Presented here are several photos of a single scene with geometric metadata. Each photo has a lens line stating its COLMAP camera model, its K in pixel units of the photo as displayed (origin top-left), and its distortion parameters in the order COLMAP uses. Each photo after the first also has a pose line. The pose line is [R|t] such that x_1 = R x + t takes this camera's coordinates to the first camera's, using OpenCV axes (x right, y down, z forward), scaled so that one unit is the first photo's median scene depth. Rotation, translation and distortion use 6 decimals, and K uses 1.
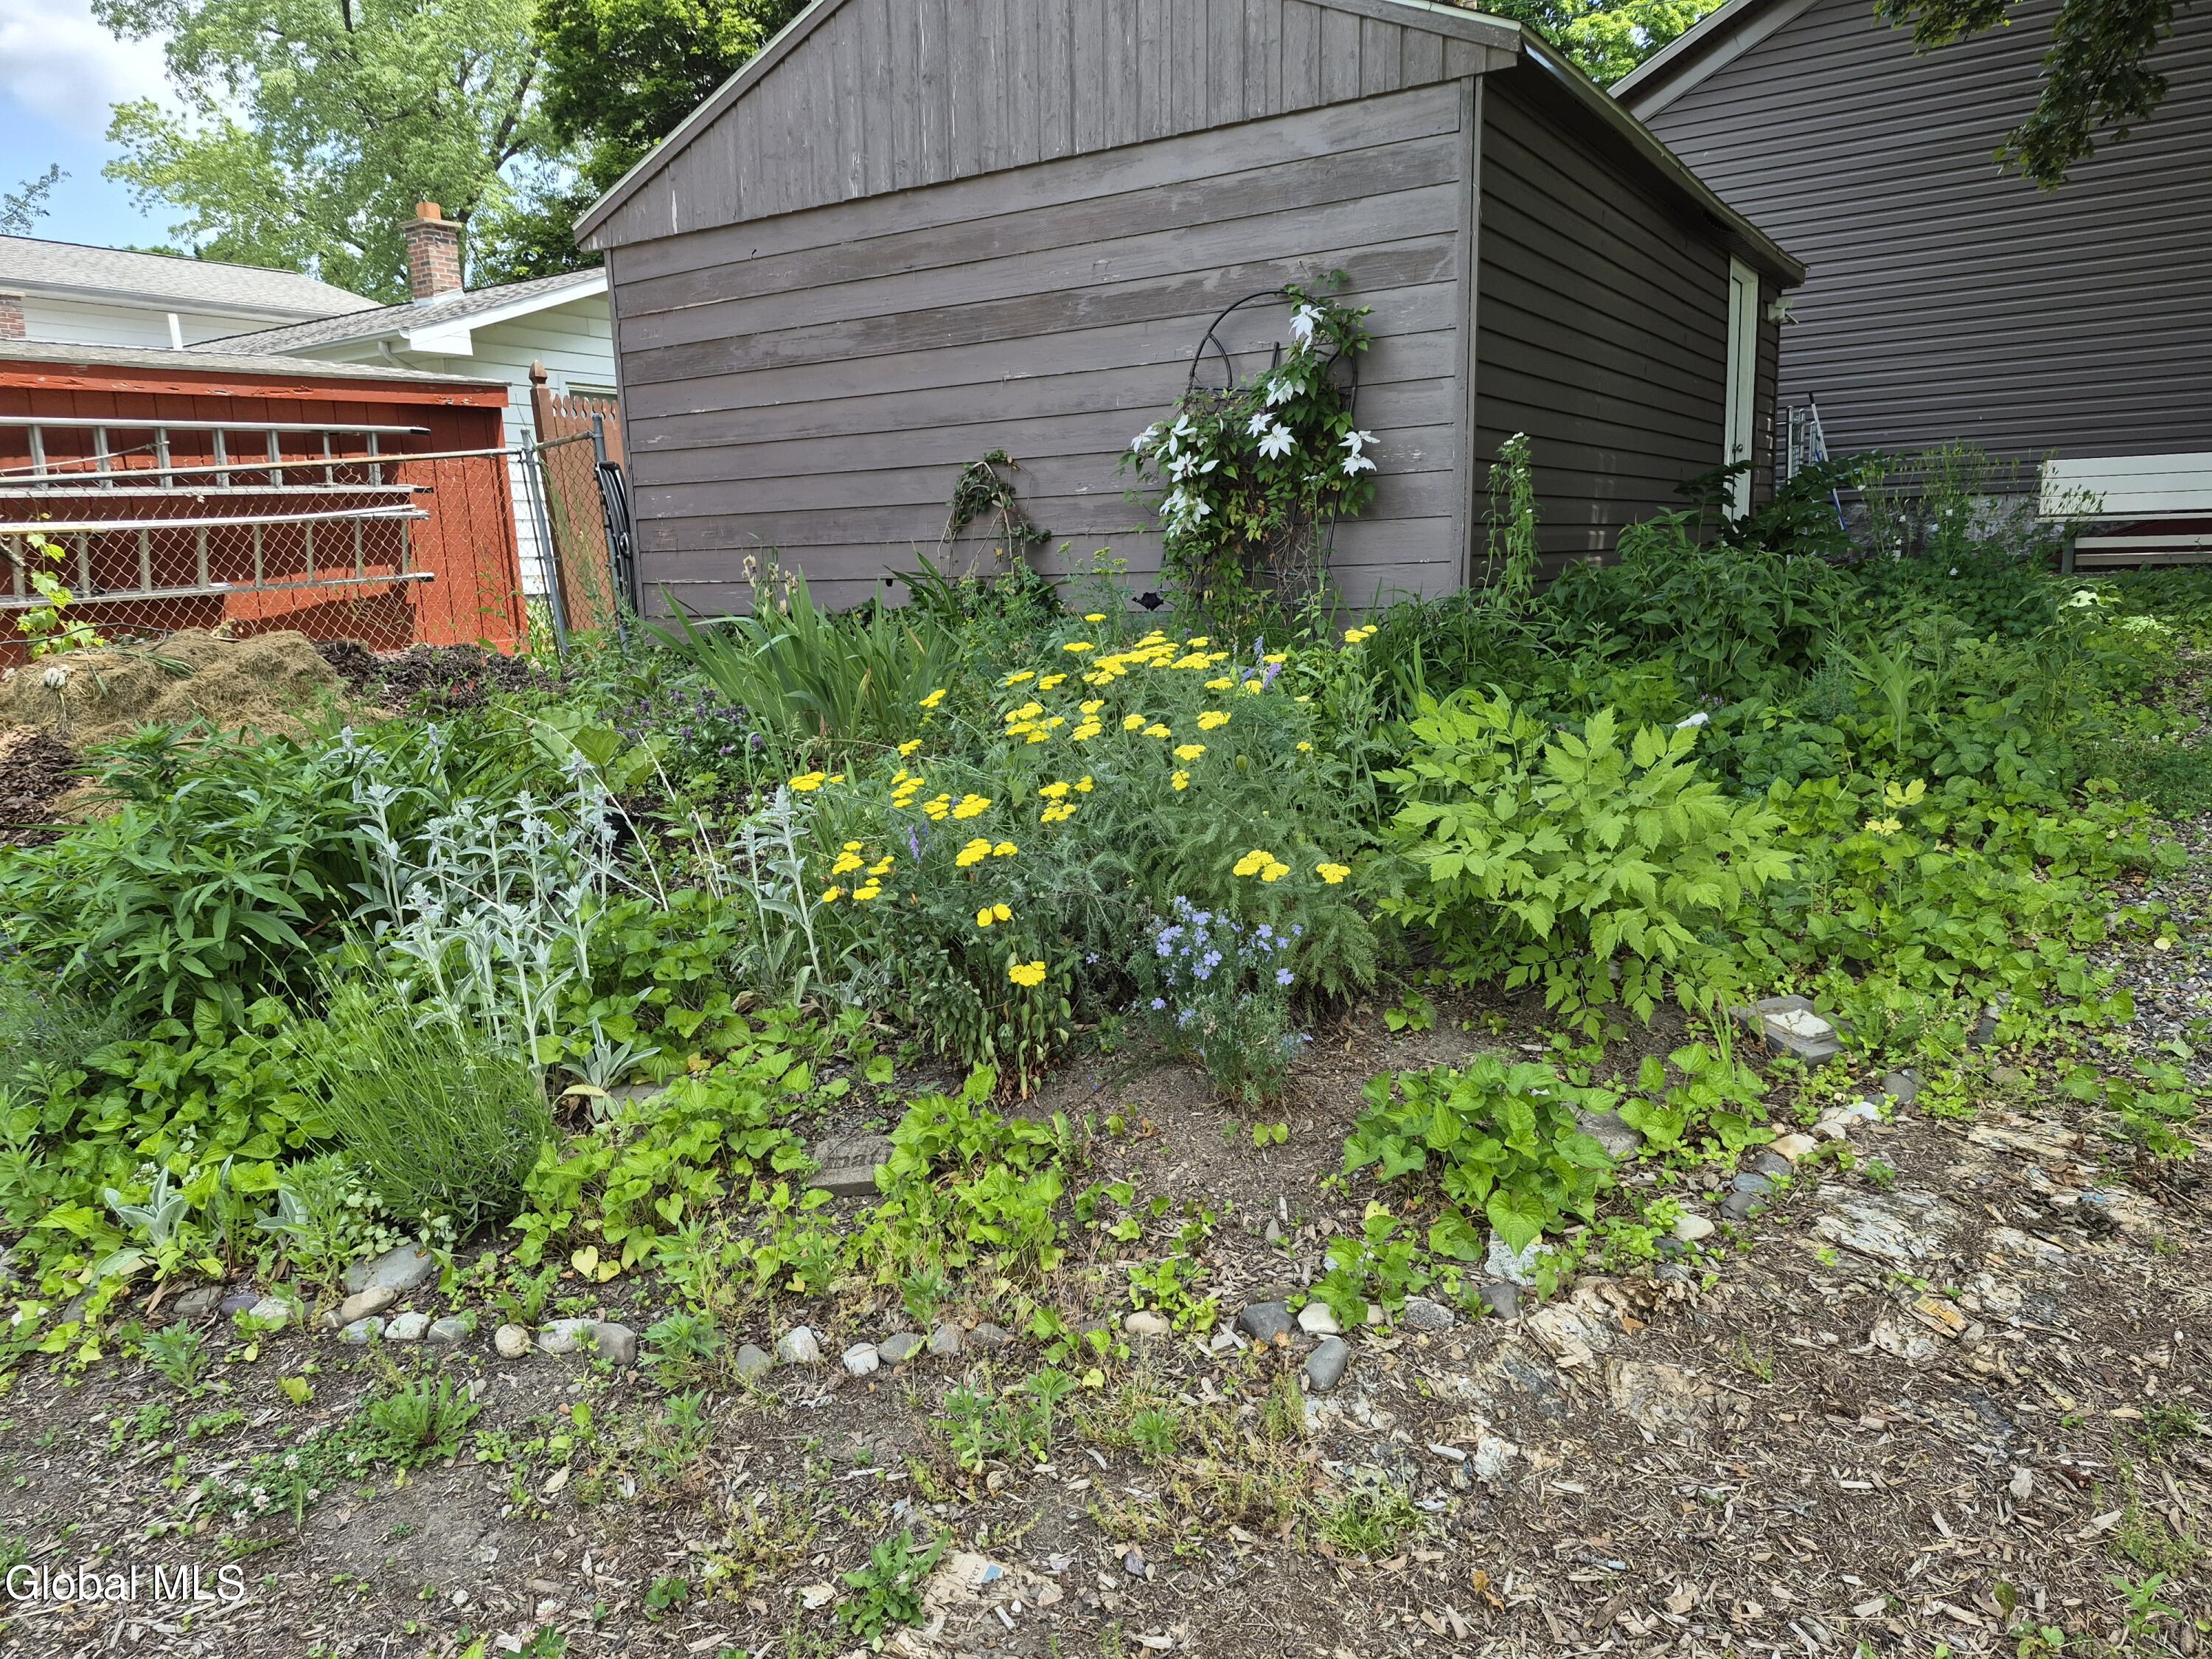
lens RADIAL K [[1545.7, 0, 1106.0], [0, 1545.7, 829.5], [0, 0, 1]] dist [0.036086, -0.007169]
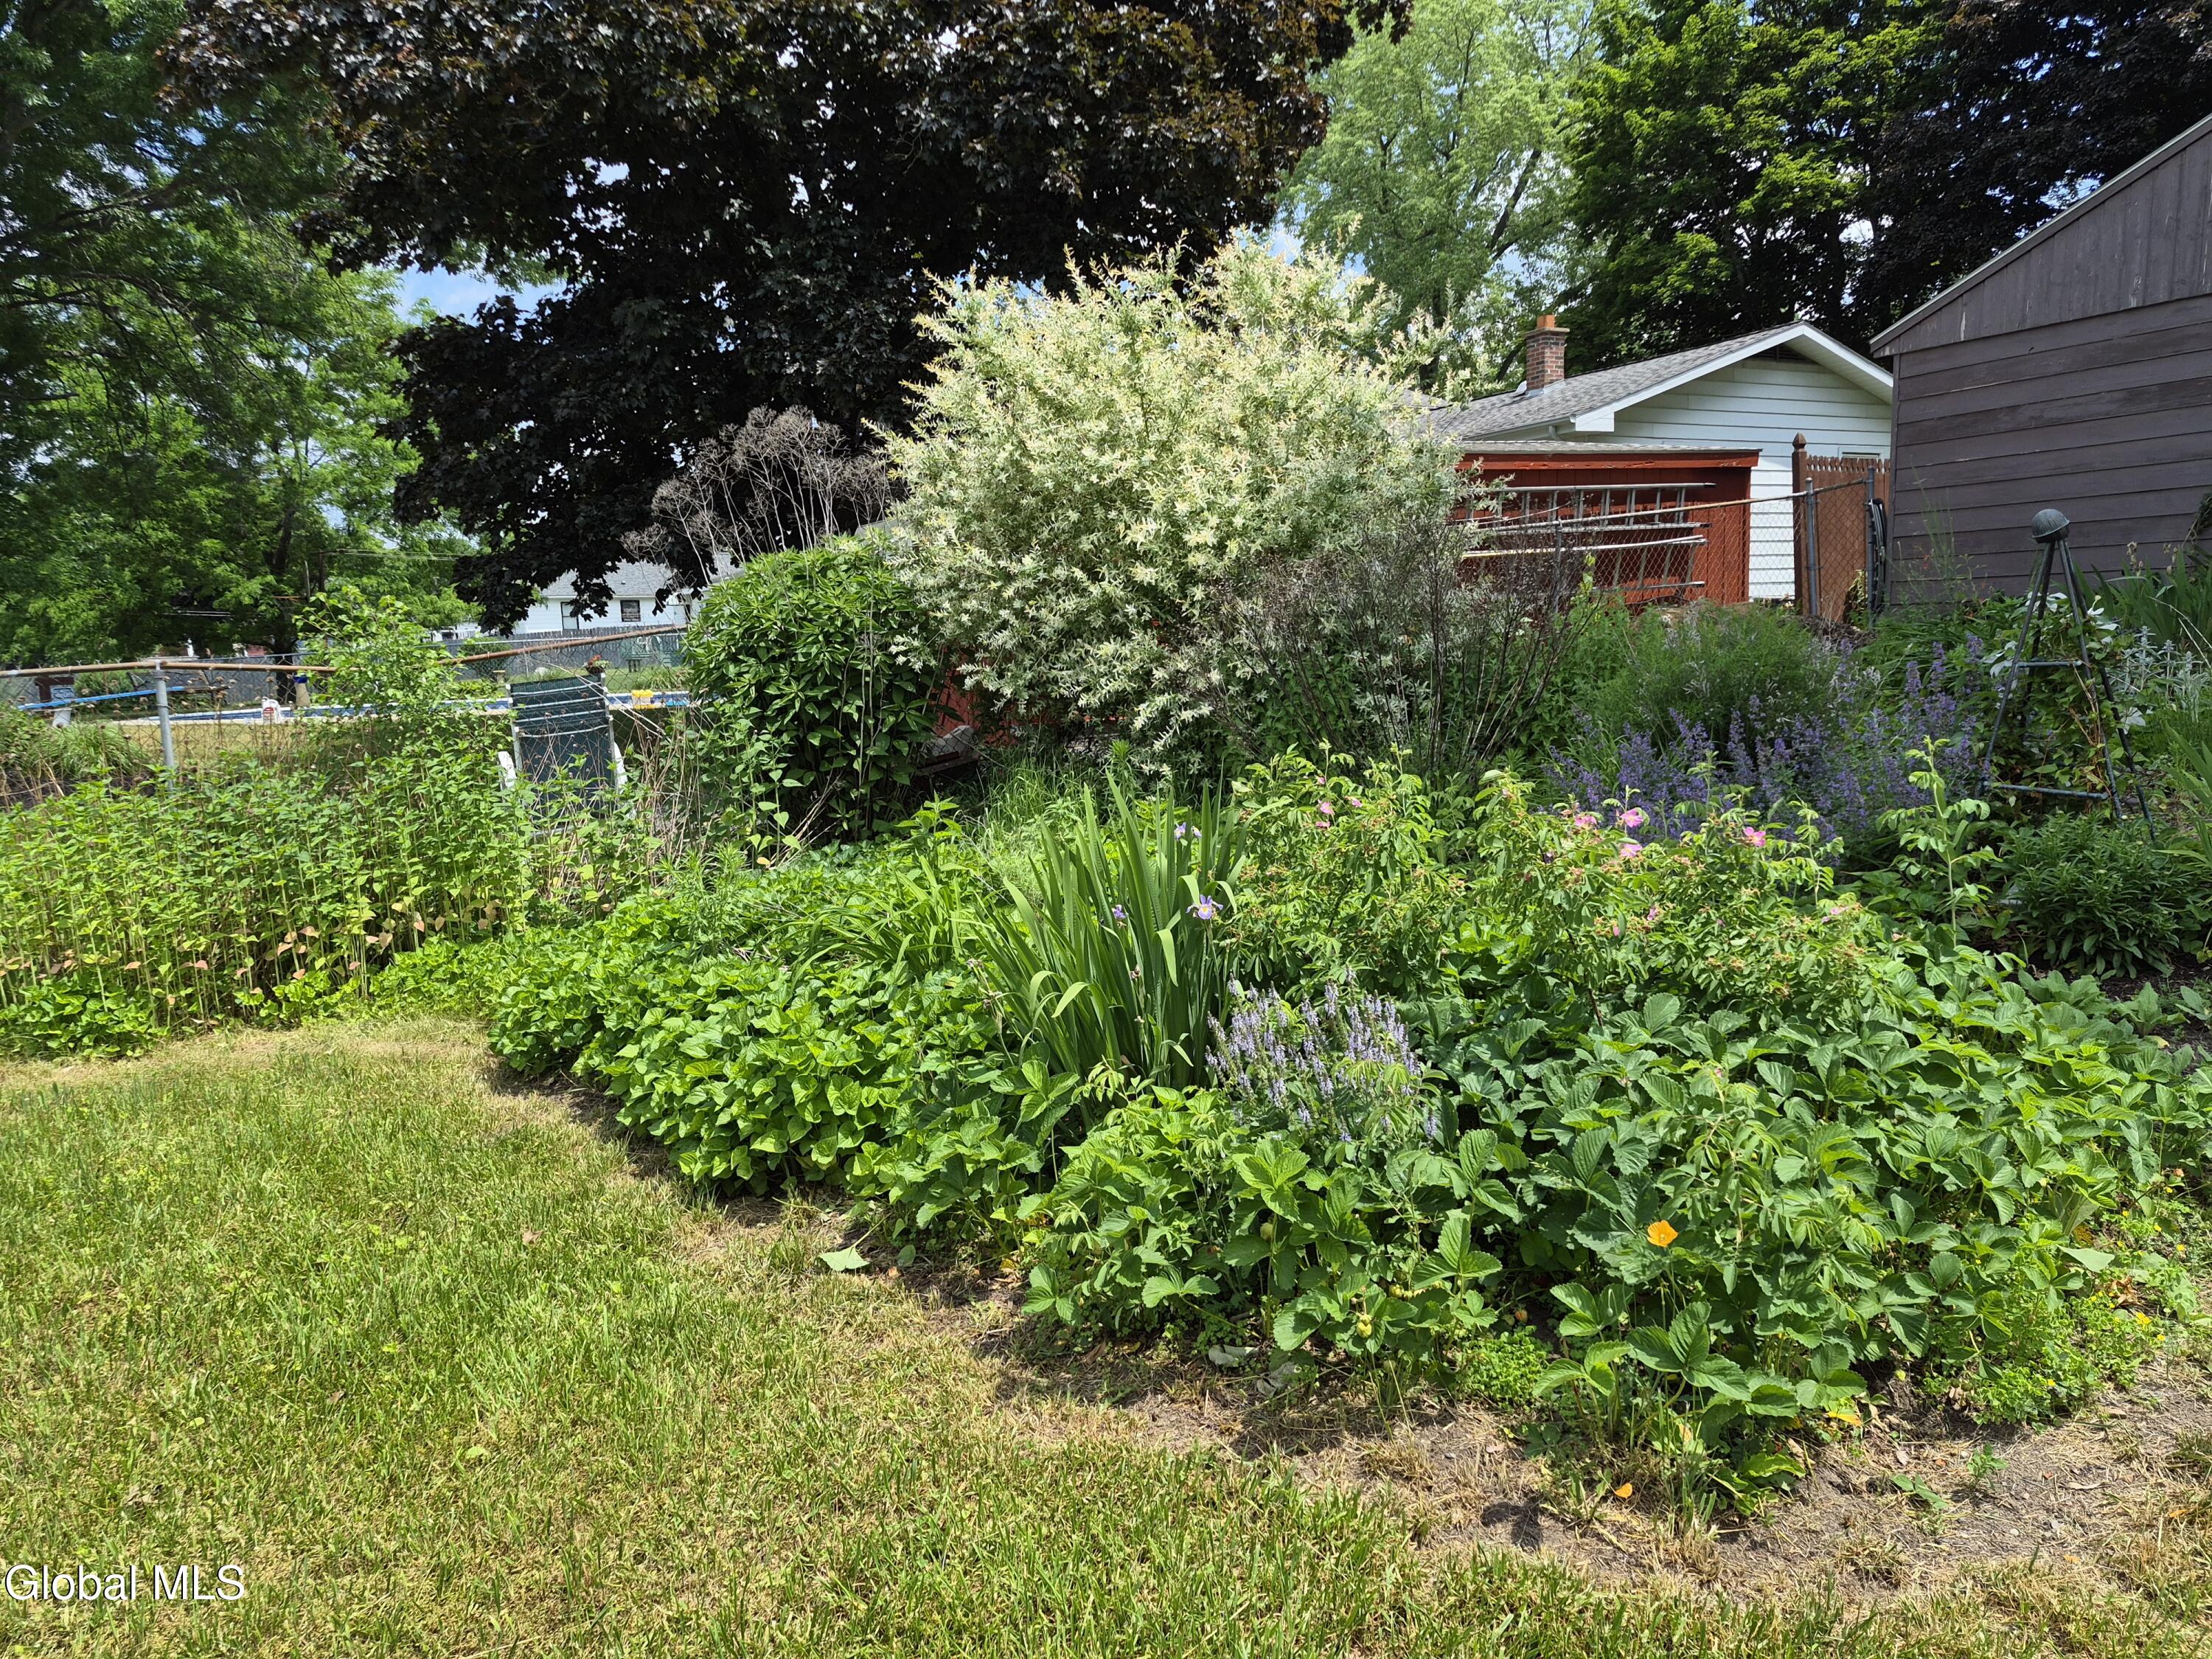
lens RADIAL K [[1545.7, 0, 1106.0], [0, 1545.7, 829.5], [0, 0, 1]] dist [0.036086, -0.007169]
pose [[0.870126, 0.067537, -0.488180, -0.242947], [-0.084579, 0.996333, -0.012915, 0.177281], [0.485517, 0.052528, 0.872648, -0.711040]]
